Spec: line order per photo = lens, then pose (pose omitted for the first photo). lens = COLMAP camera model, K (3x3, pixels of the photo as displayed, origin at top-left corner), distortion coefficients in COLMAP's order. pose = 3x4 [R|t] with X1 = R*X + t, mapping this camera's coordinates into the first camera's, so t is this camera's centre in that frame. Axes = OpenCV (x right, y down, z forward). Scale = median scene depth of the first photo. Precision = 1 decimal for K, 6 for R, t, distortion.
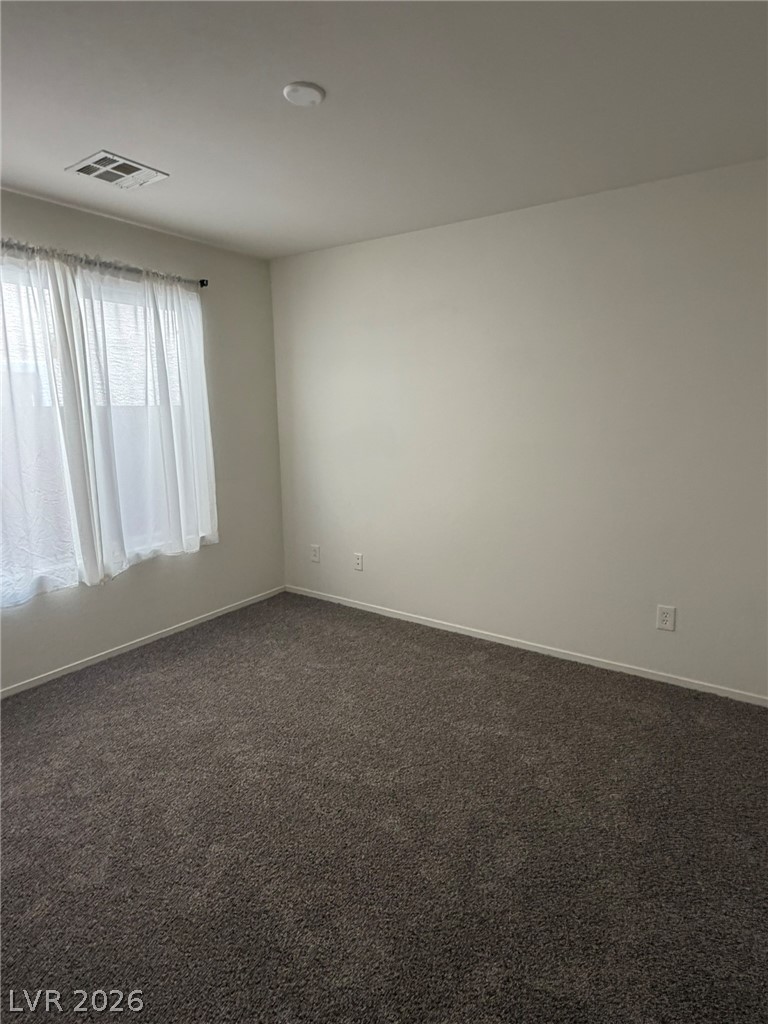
lens RADIAL K [[568.2, 0, 384.0], [0, 568.2, 512.0], [0, 0, 1]] dist [0.000315, 0.000453]
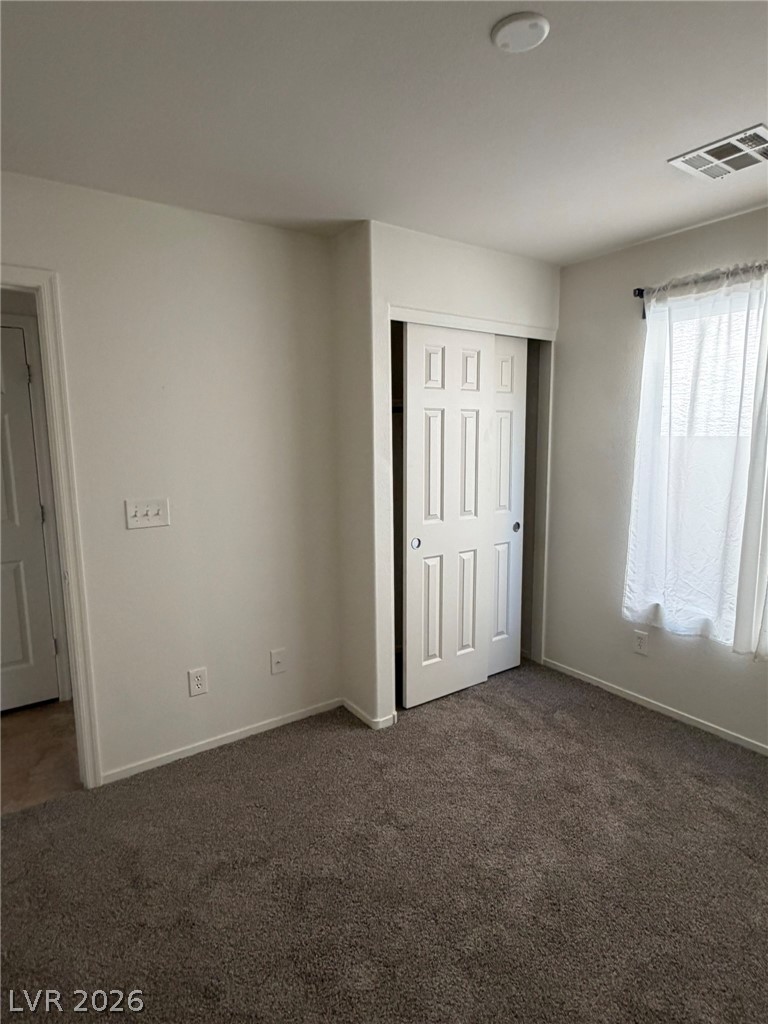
lens RADIAL K [[568.2, 0, 384.0], [0, 568.2, 512.0], [0, 0, 1]] dist [0.000315, 0.000453]
pose [[-0.345686, 0.145591, -0.926987, 0.499161], [-0.168654, 0.962162, 0.214009, -0.194983], [0.923069, 0.230320, -0.308052, 0.872413]]
